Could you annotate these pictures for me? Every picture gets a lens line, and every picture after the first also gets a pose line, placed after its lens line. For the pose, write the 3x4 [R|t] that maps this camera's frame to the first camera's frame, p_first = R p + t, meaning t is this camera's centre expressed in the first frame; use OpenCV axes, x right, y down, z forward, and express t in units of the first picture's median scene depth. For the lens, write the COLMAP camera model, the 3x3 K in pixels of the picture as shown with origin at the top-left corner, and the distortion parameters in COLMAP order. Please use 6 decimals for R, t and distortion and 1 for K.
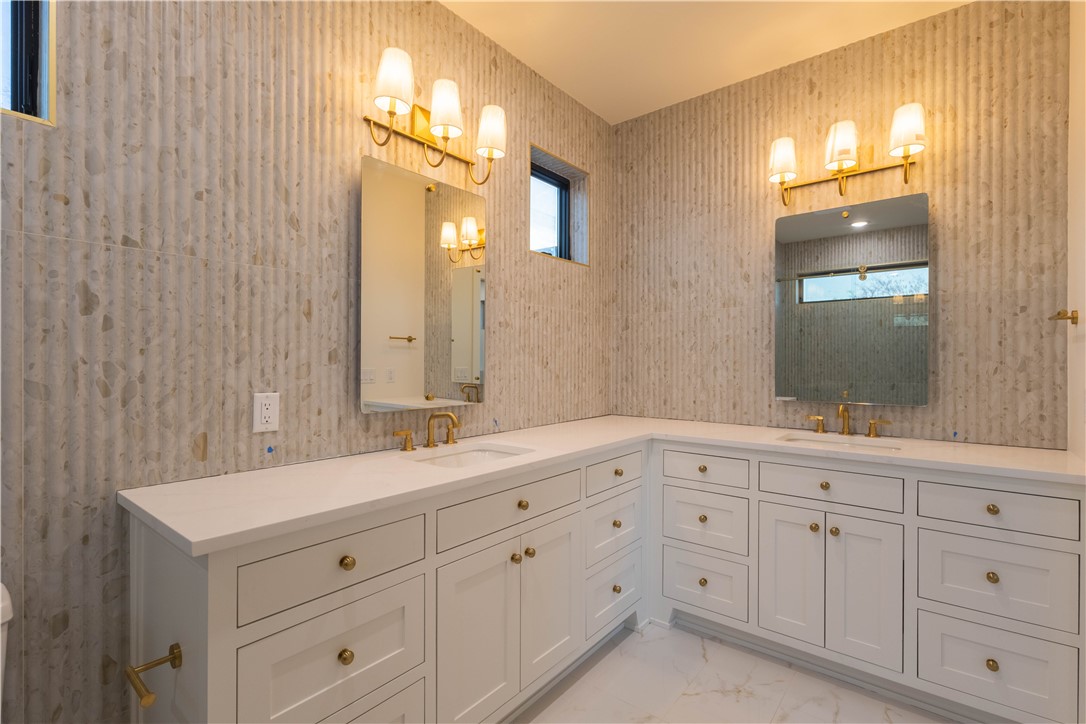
lens RADIAL K [[500.5, 0, 540.5], [0, 500.5, 362.5], [0, 0, 1]] dist [0.004106, 0.000341]
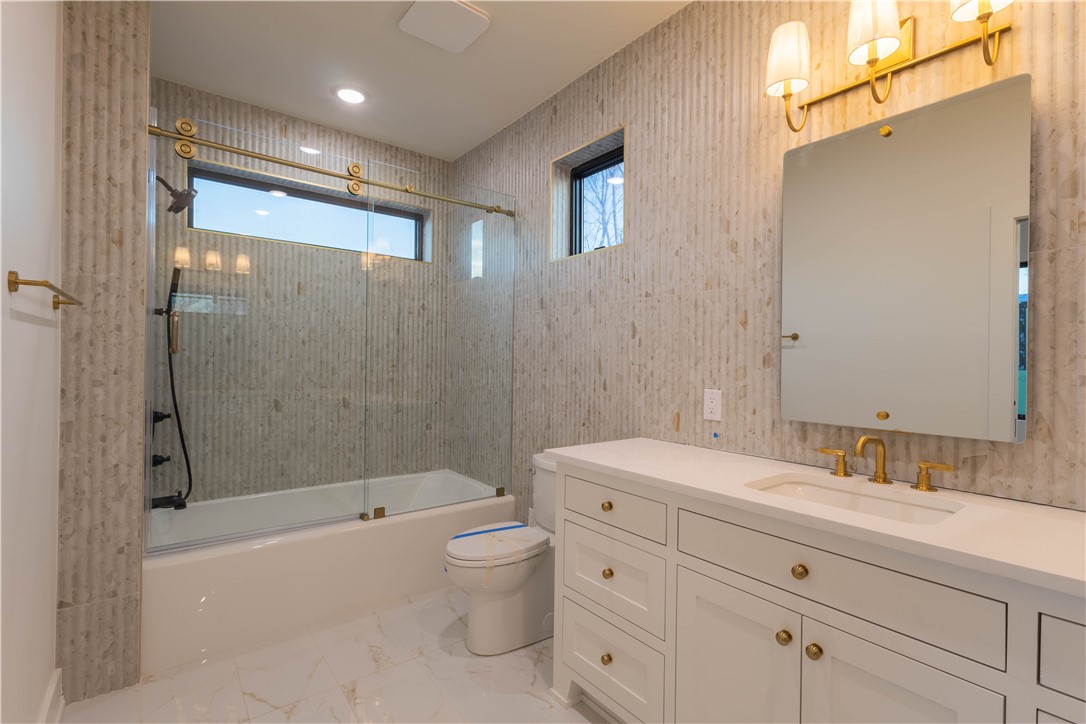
lens RADIAL K [[500.5, 0, 540.5], [0, 500.5, 362.5], [0, 0, 1]] dist [0.004106, 0.000341]
pose [[-0.231715, -0.004360, -0.972774, 0.772915], [-0.015156, 0.999885, -0.000871, 0.000278], [0.972666, 0.014541, -0.231754, 0.857010]]
